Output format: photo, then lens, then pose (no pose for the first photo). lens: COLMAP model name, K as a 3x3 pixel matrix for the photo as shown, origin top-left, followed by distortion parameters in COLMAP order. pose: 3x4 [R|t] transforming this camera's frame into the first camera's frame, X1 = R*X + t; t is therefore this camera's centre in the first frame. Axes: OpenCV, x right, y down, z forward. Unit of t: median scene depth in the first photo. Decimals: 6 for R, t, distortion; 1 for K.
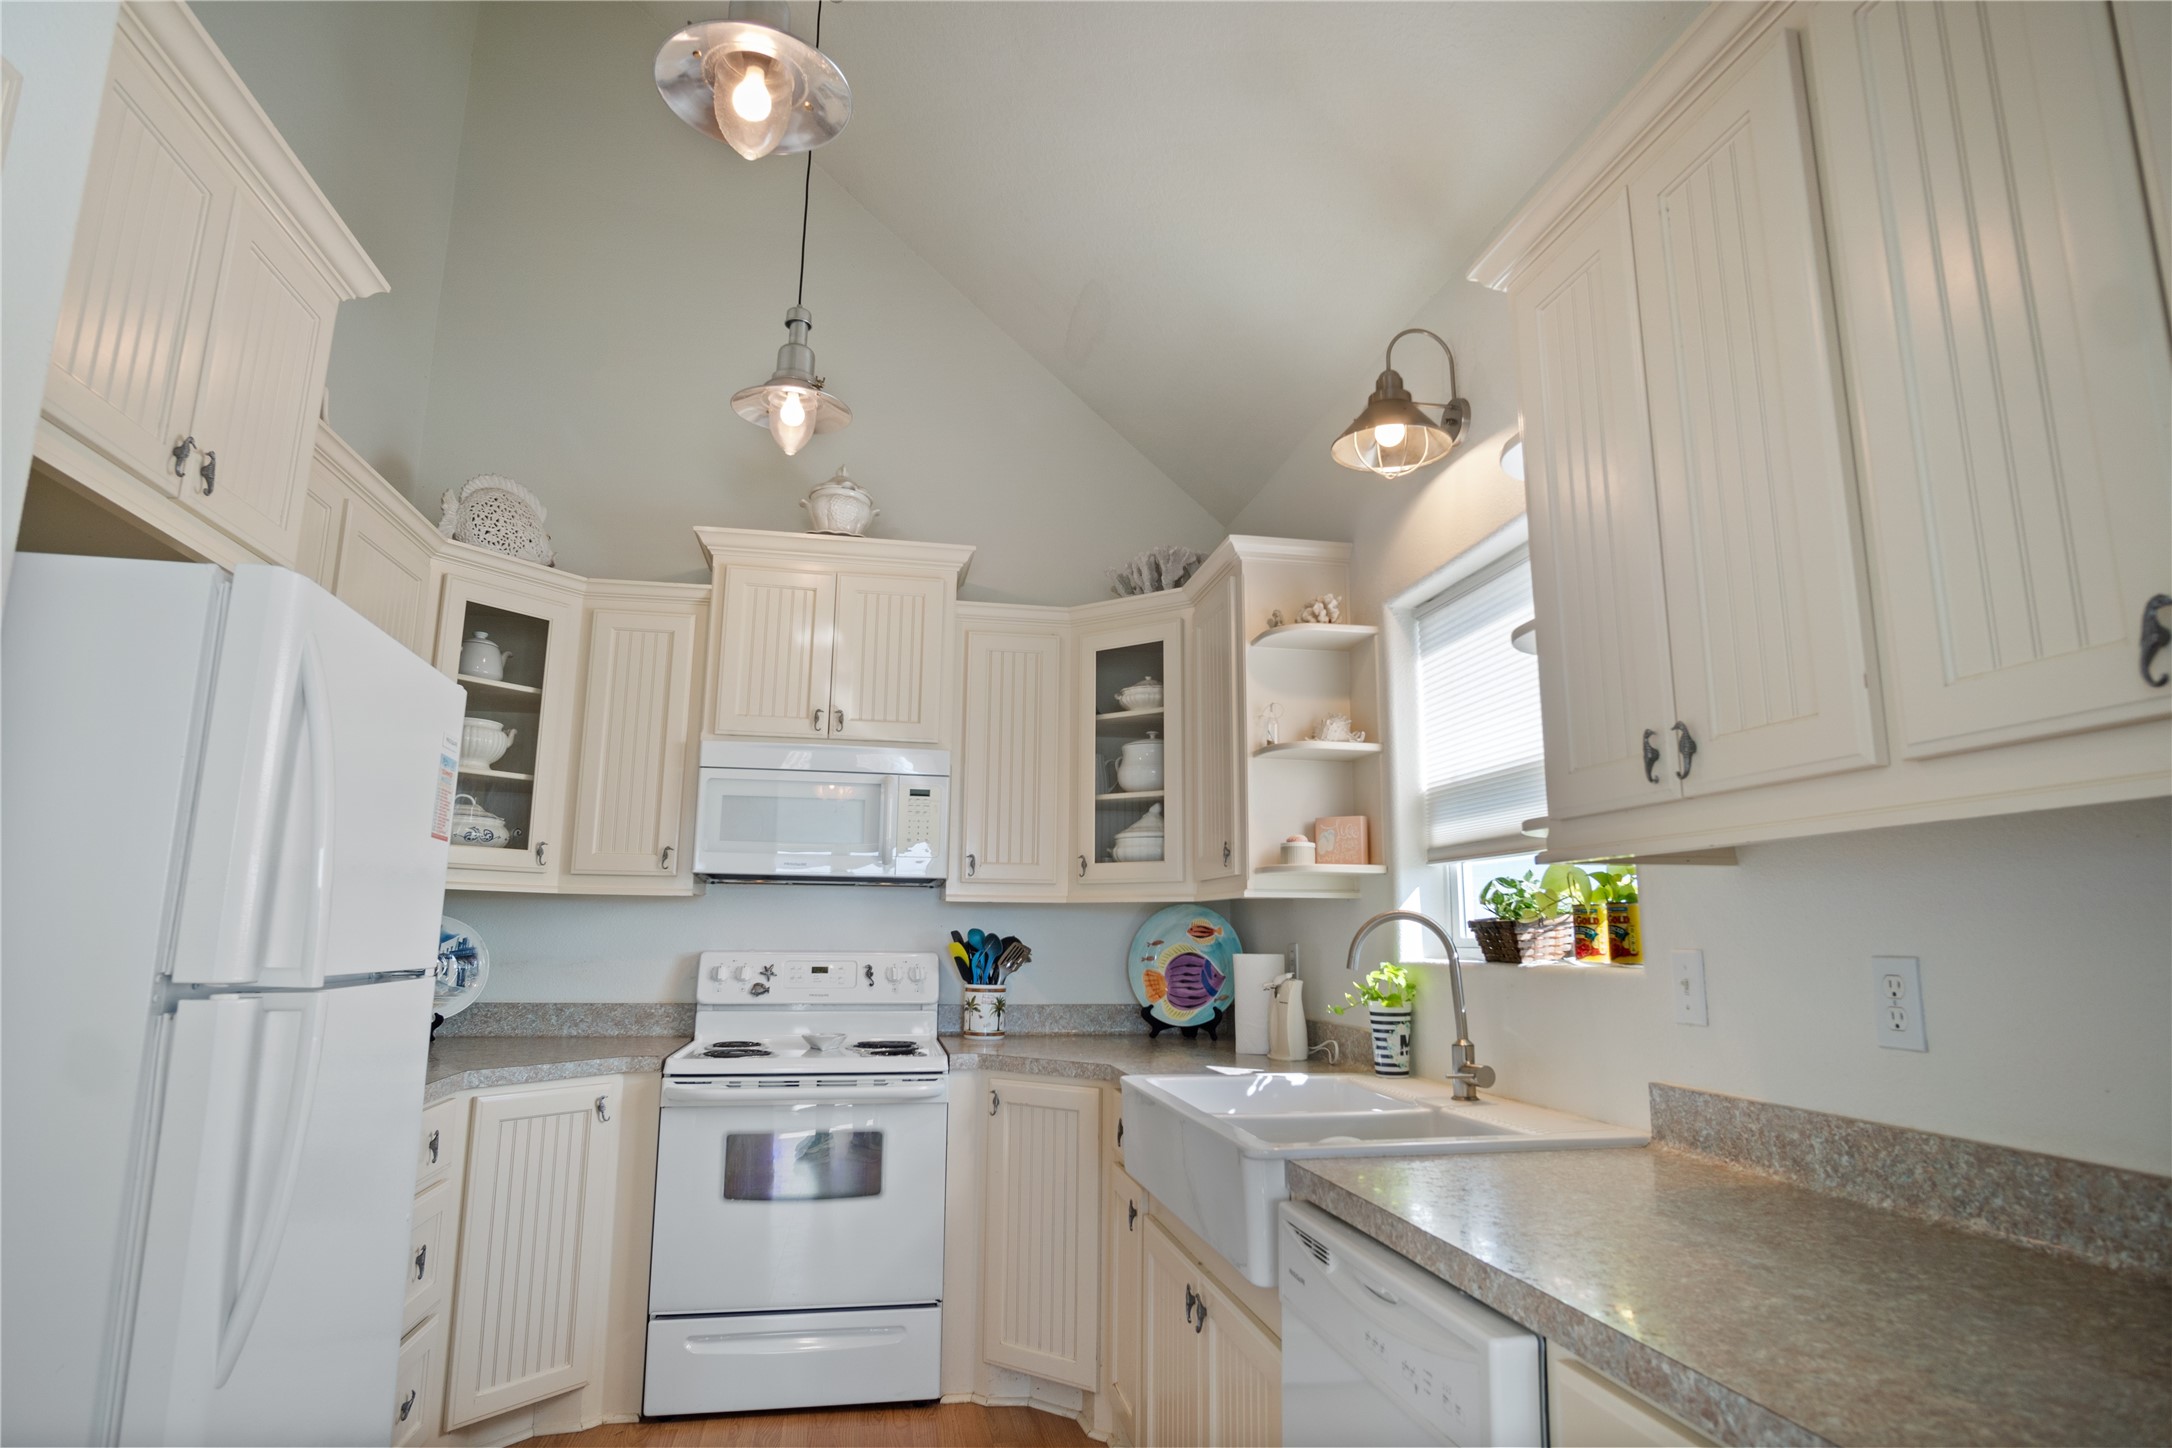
lens RADIAL K [[1184.6, 0, 1046.3], [0, 1184.6, 745.1], [0, 0, 1]] dist [-0.029868, 0.006403]
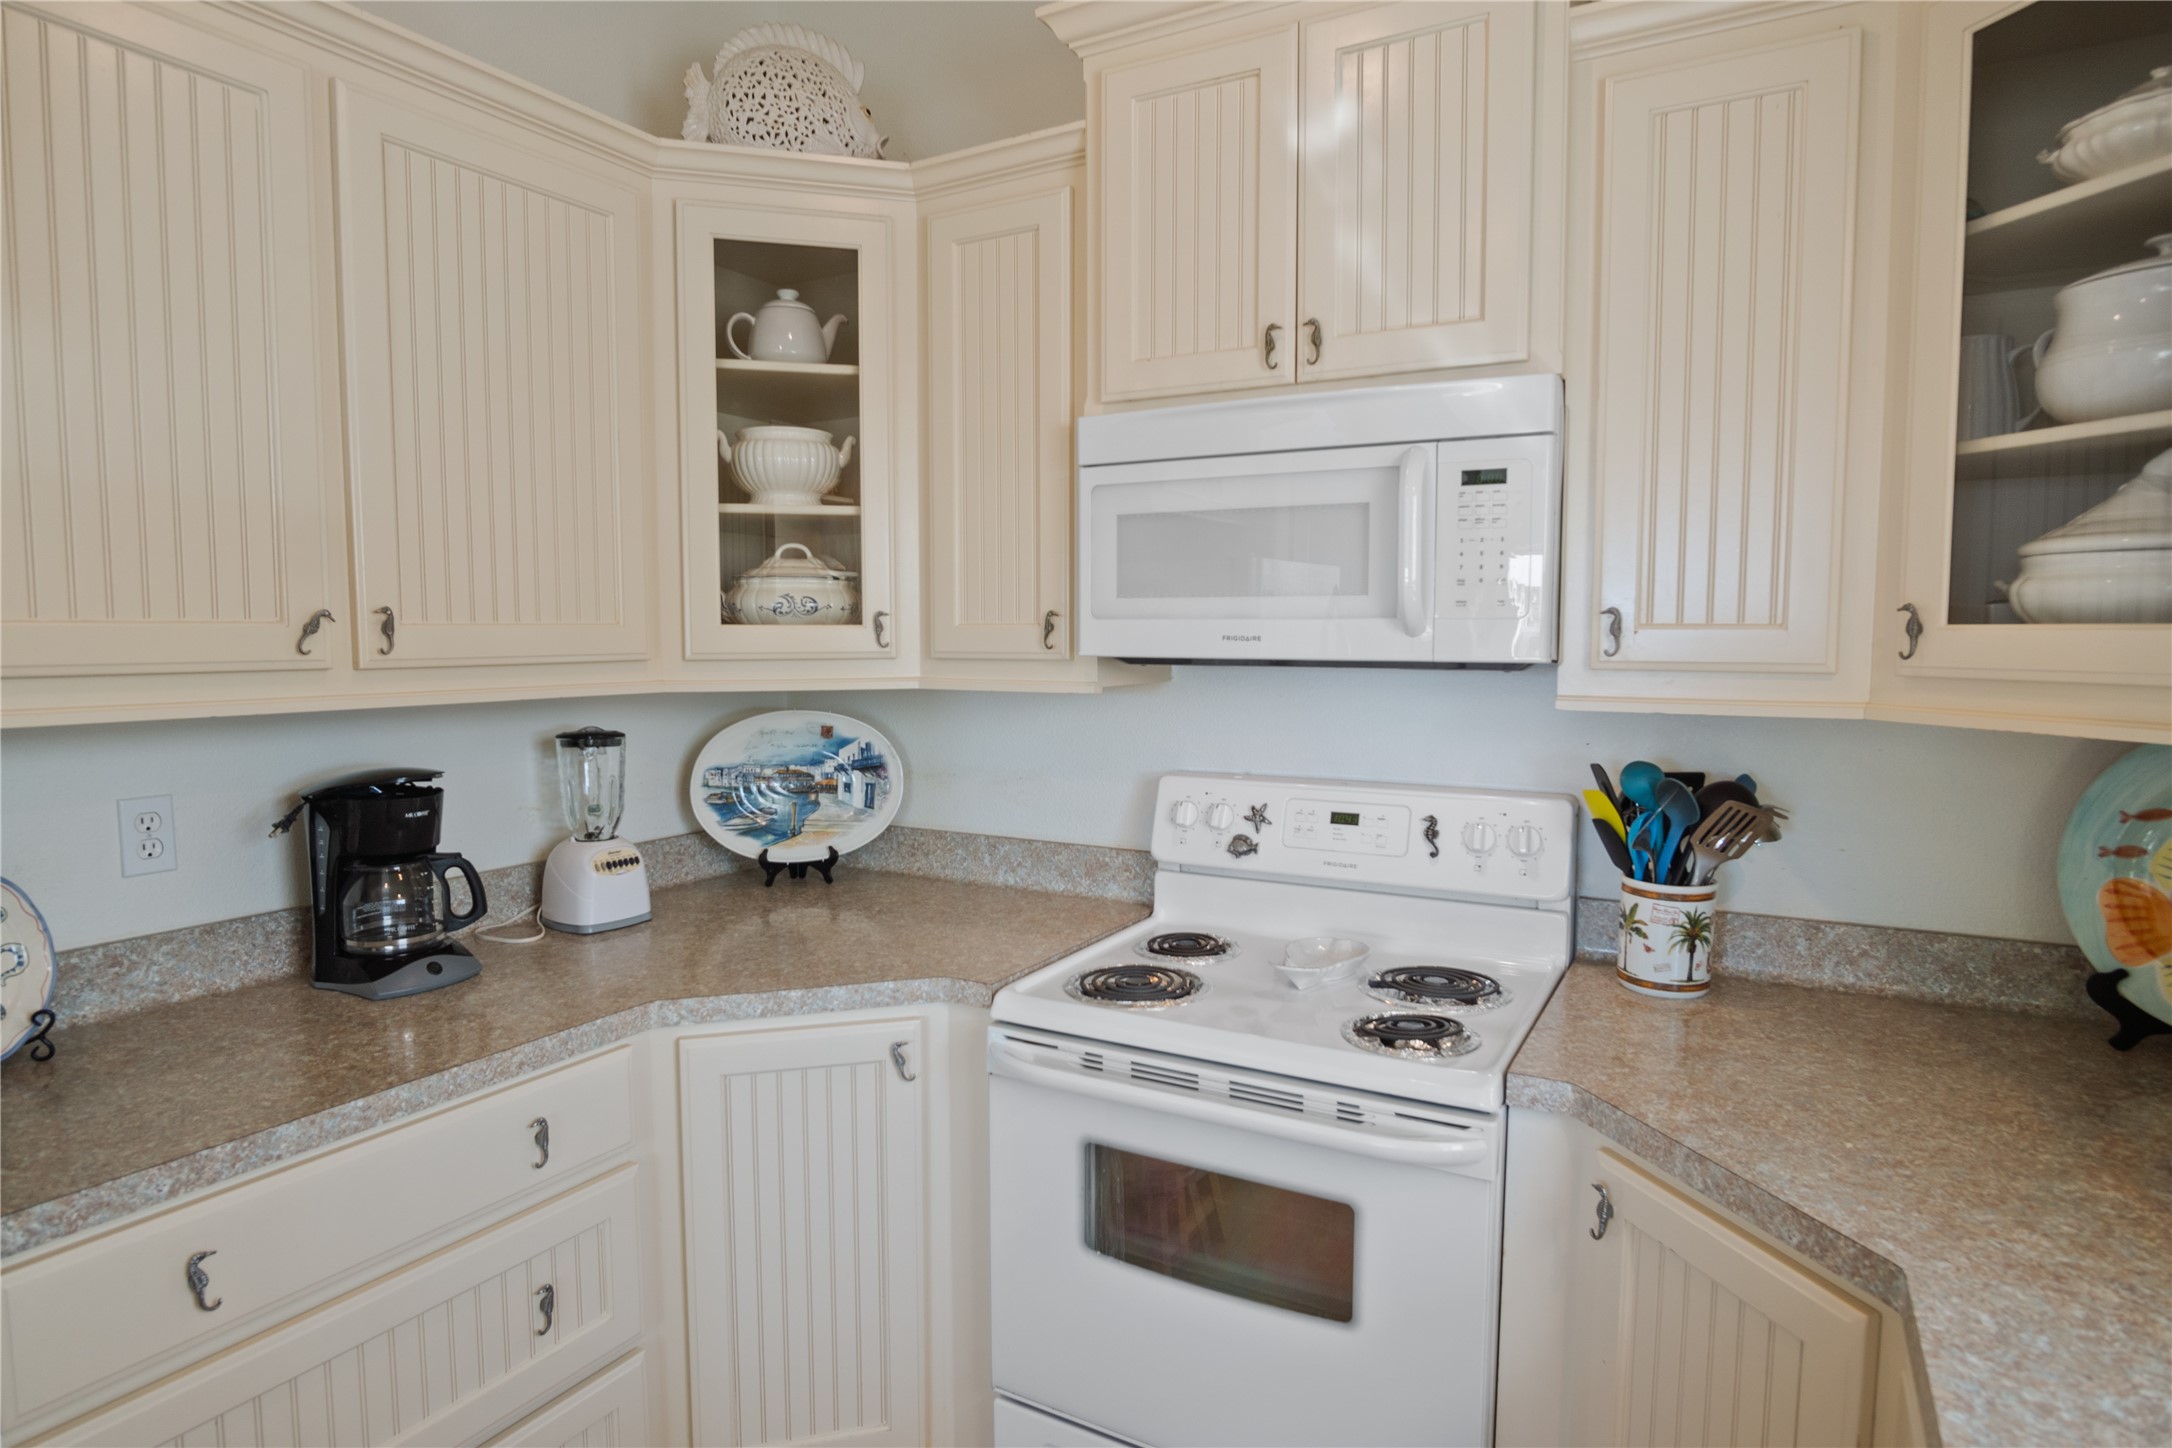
lens RADIAL K [[1184.6, 0, 1088.9], [0, 1184.6, 725.4], [0, 0, 1]] dist [-0.029868, 0.006403]
pose [[0.785474, 0.035152, -0.617895, 0.059327], [0.109716, 0.974663, 0.194921, 0.029238], [0.609091, -0.220898, 0.761716, 0.560048]]
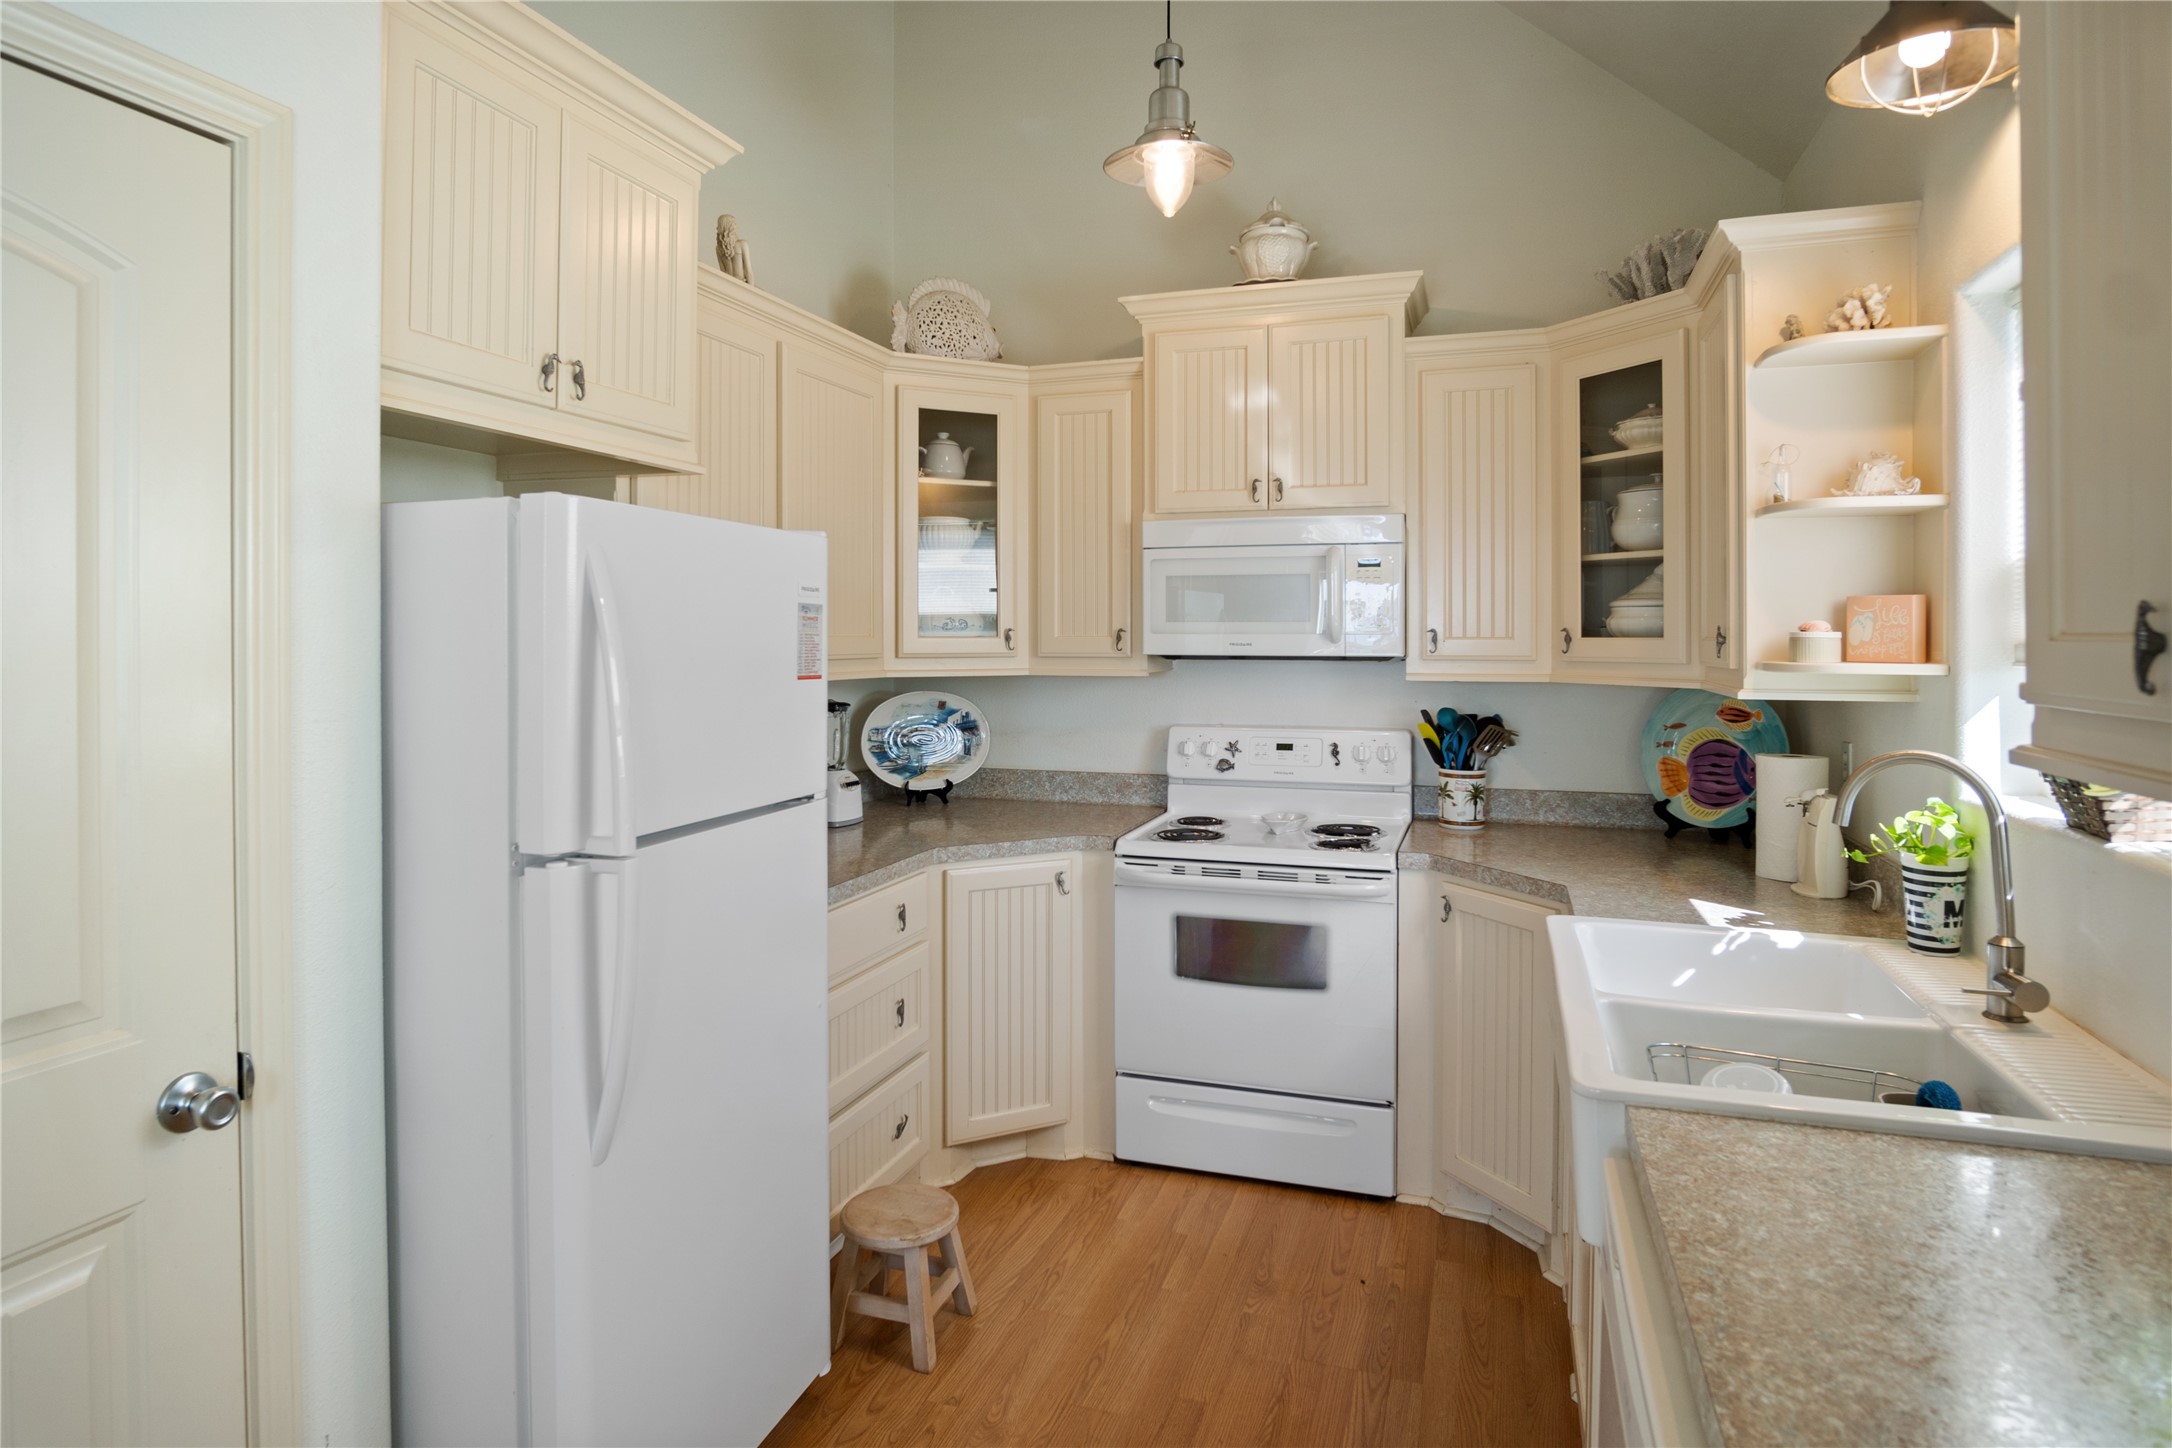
lens RADIAL K [[1184.6, 0, 1069.0], [0, 1184.6, 652.4], [0, 0, 1]] dist [-0.029868, 0.006403]
pose [[0.871547, -0.006595, -0.490268, 0.140300], [0.093059, 0.983960, 0.152194, -0.053578], [0.481400, -0.178268, 0.858181, 0.107275]]
